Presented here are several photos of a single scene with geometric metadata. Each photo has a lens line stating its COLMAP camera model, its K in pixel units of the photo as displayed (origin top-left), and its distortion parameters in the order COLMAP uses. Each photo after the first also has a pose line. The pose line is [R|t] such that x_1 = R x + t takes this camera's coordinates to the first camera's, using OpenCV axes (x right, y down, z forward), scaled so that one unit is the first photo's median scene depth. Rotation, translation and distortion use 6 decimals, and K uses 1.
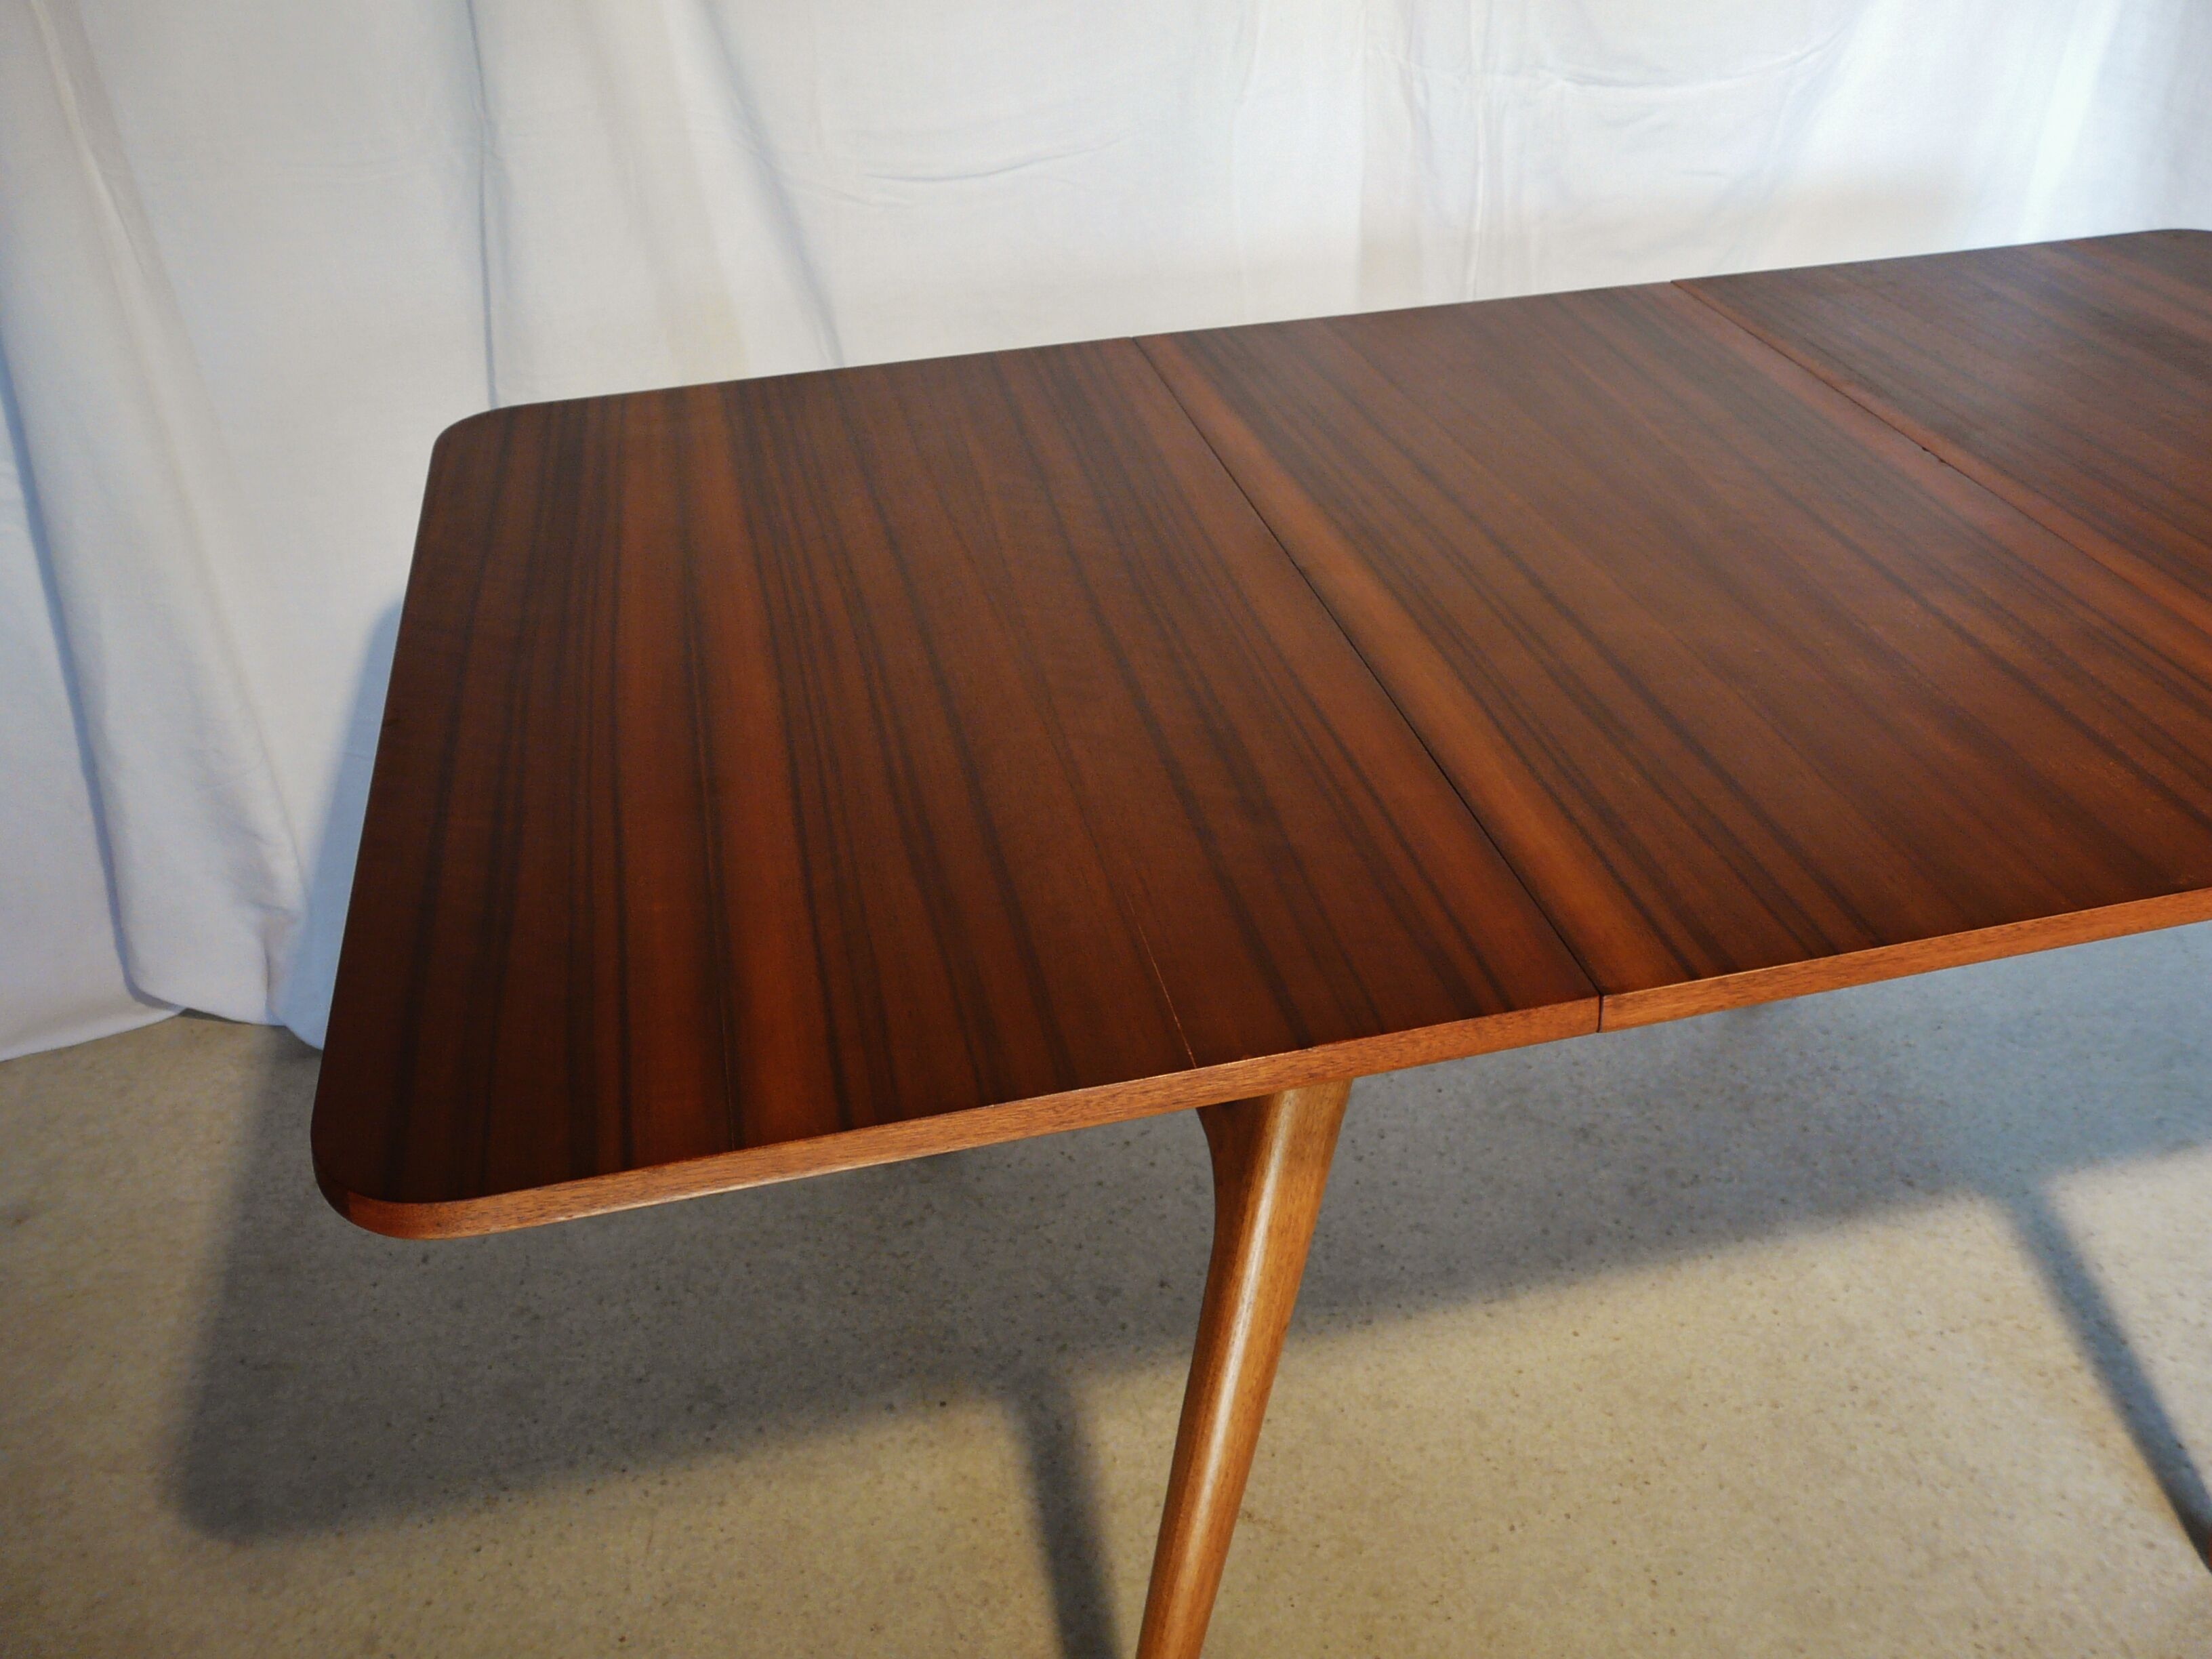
lens RADIAL K [[1833.1, 0, 1106.0], [0, 1833.1, 829.5], [0, 0, 1]] dist [-0.081554, 0.125548]
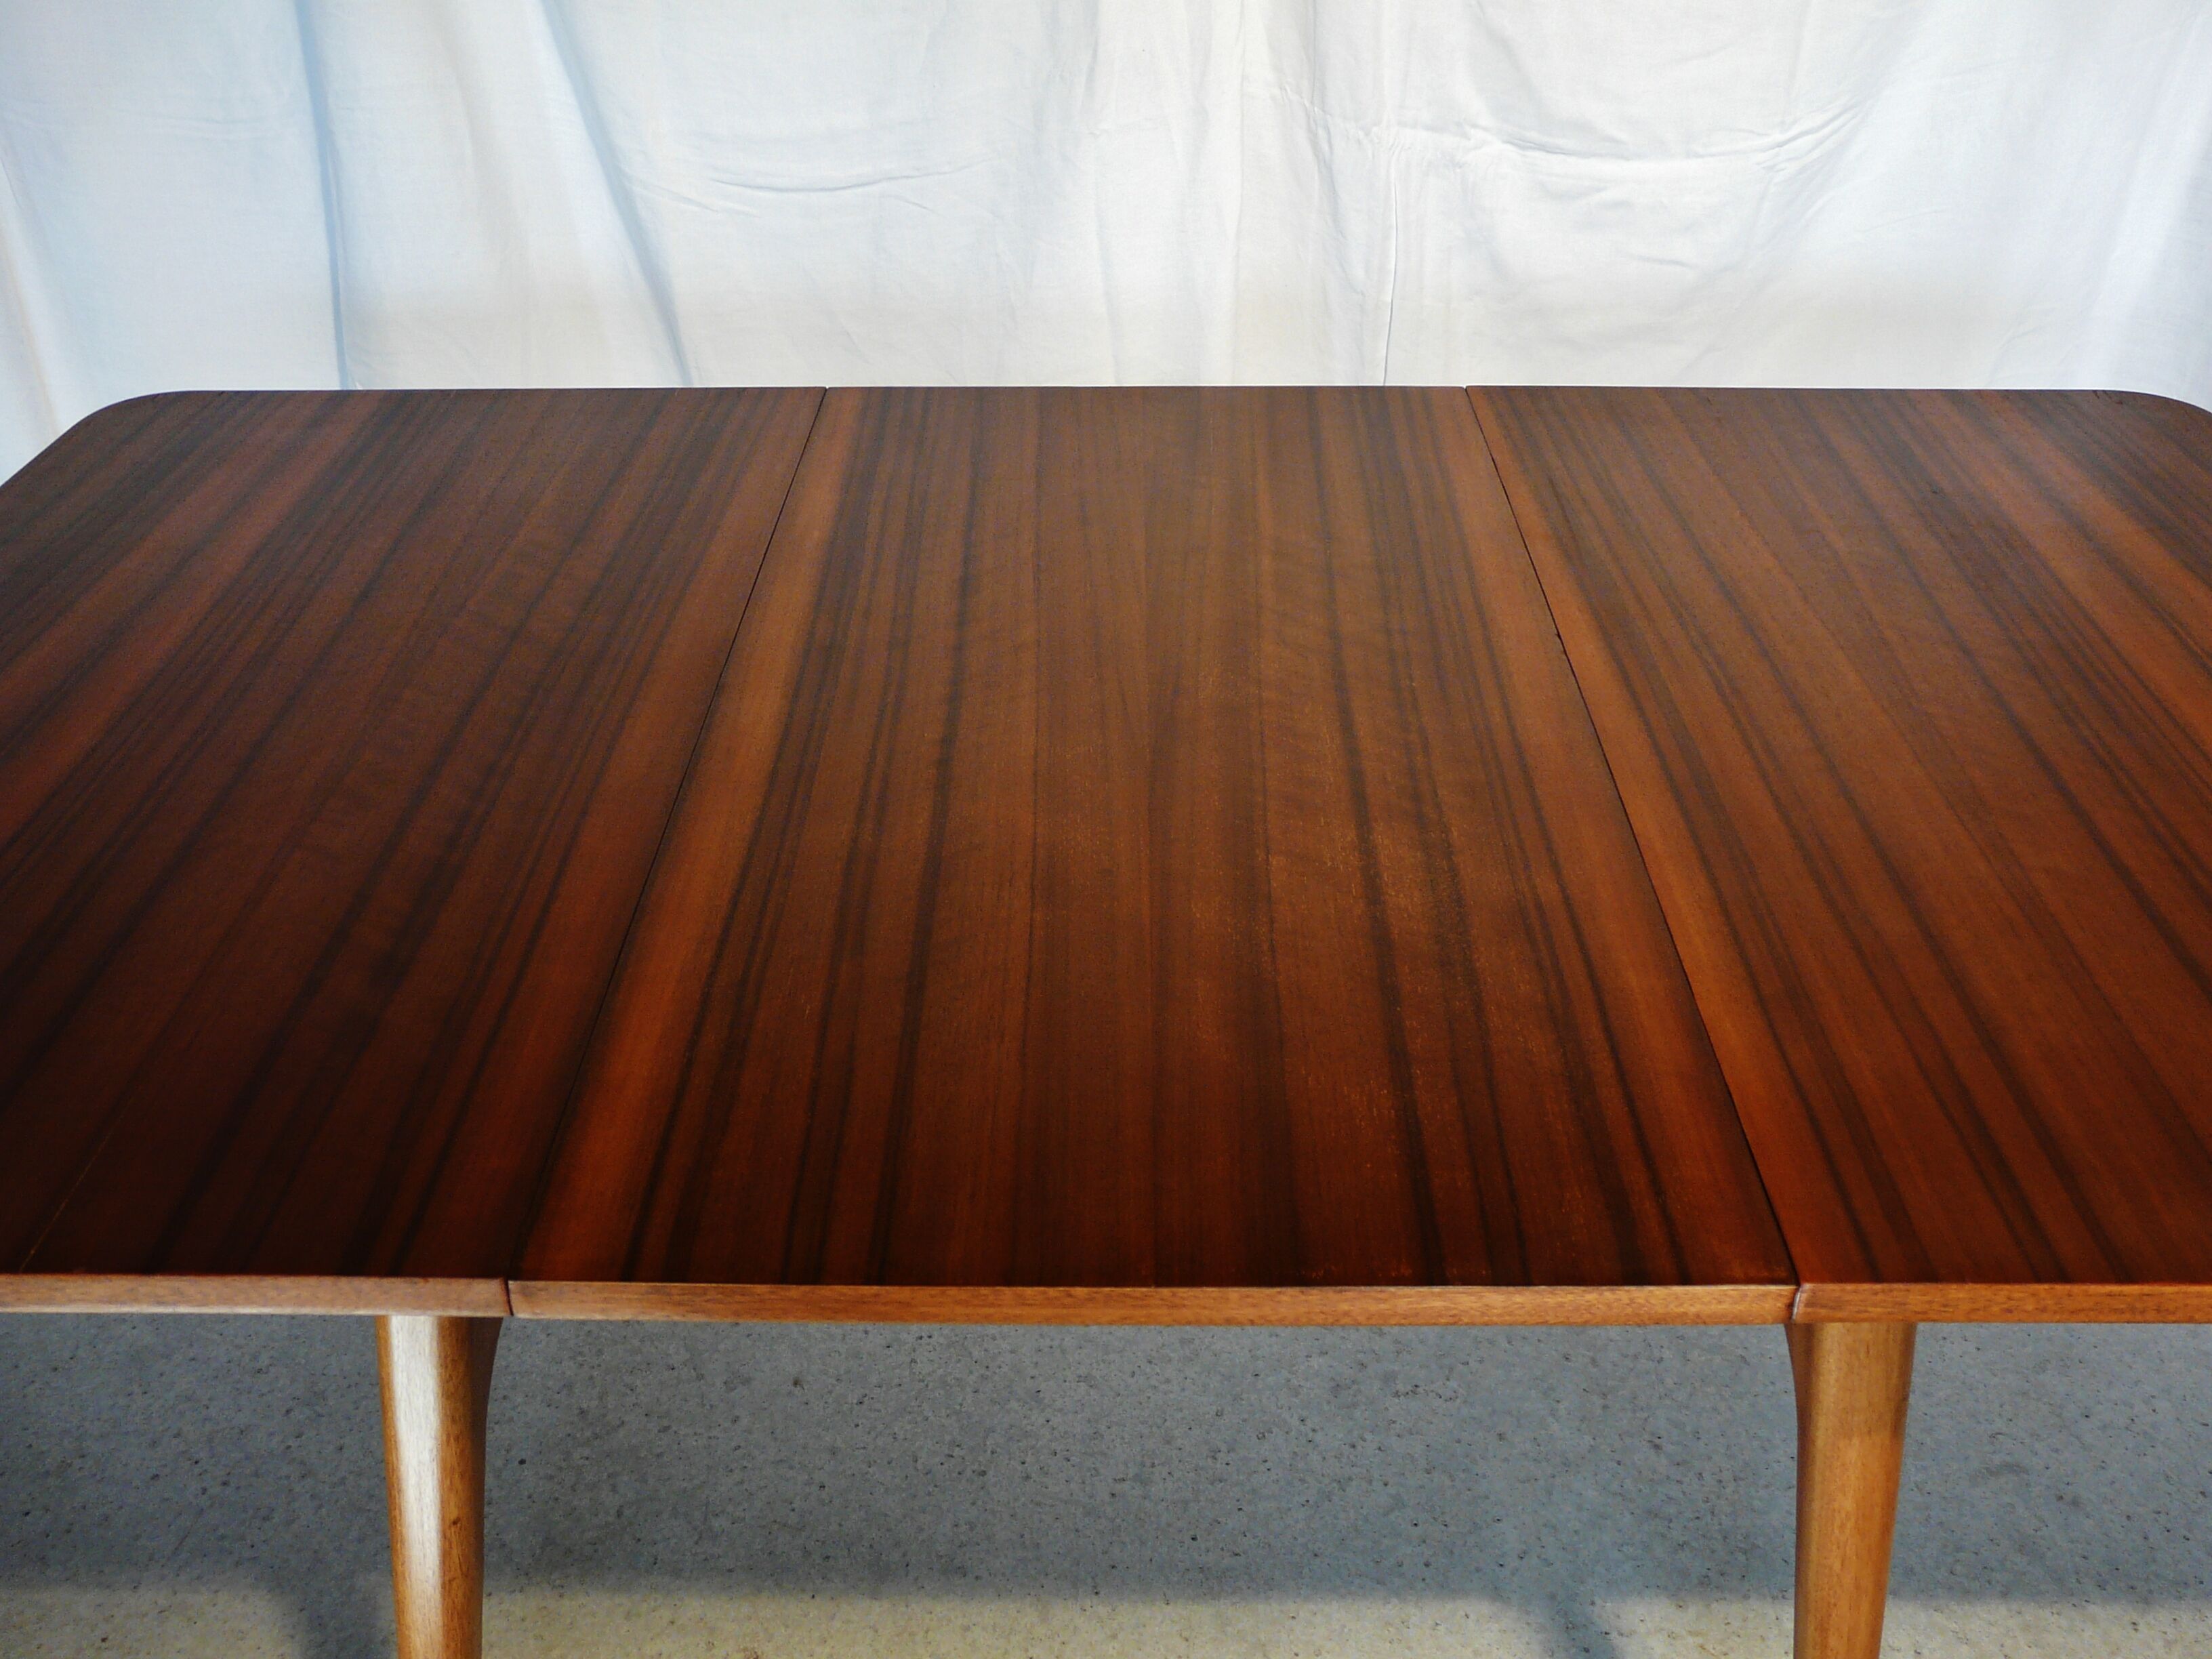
lens RADIAL K [[1833.1, 0, 1106.0], [0, 1833.1, 829.5], [0, 0, 1]] dist [-0.081554, 0.125548]
pose [[0.971889, 0.155937, -0.176394, 0.354674], [-0.153374, 0.987767, 0.028156, -0.097831], [0.178627, -0.000310, 0.983917, 0.117485]]
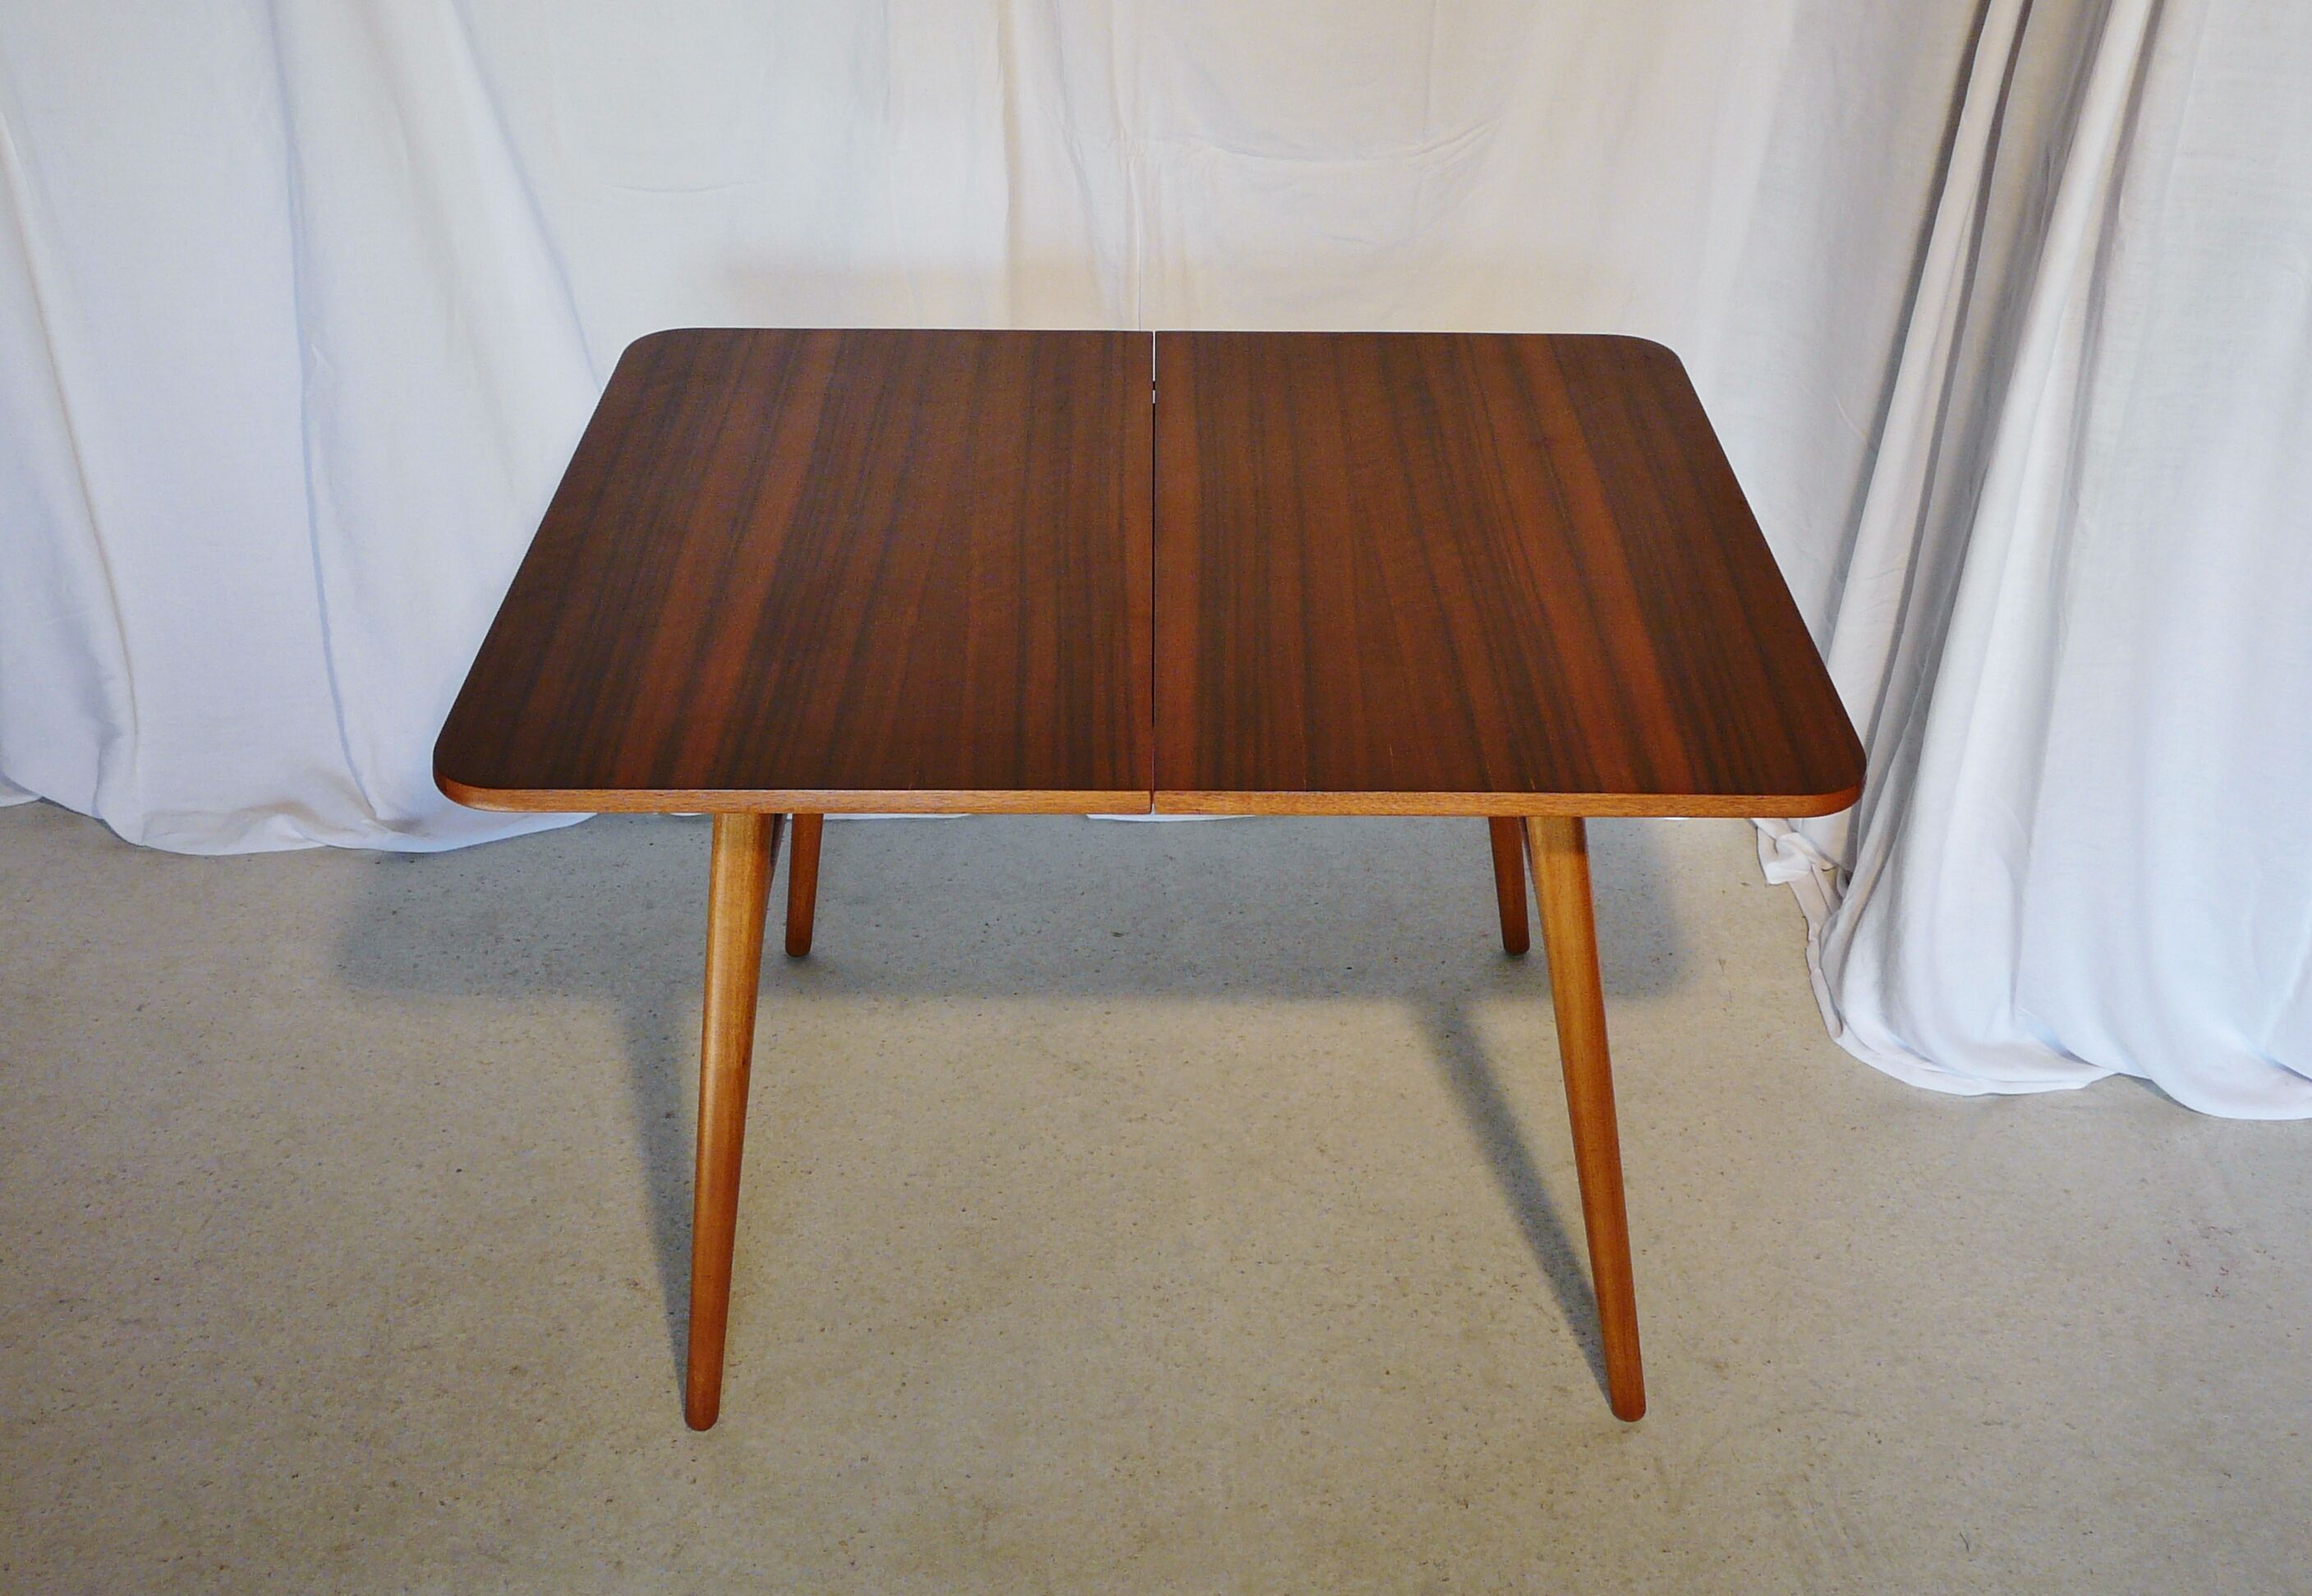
lens RADIAL K [[2137.4, 0, 1158.4], [0, 2137.4, 911.8], [0, 0, 1]] dist [-0.073617, 0.126631]
pose [[0.977768, 0.150892, -0.145608, 0.622433], [-0.144346, 0.988021, 0.054586, -0.015763], [0.152100, -0.032354, 0.987835, -0.415950]]
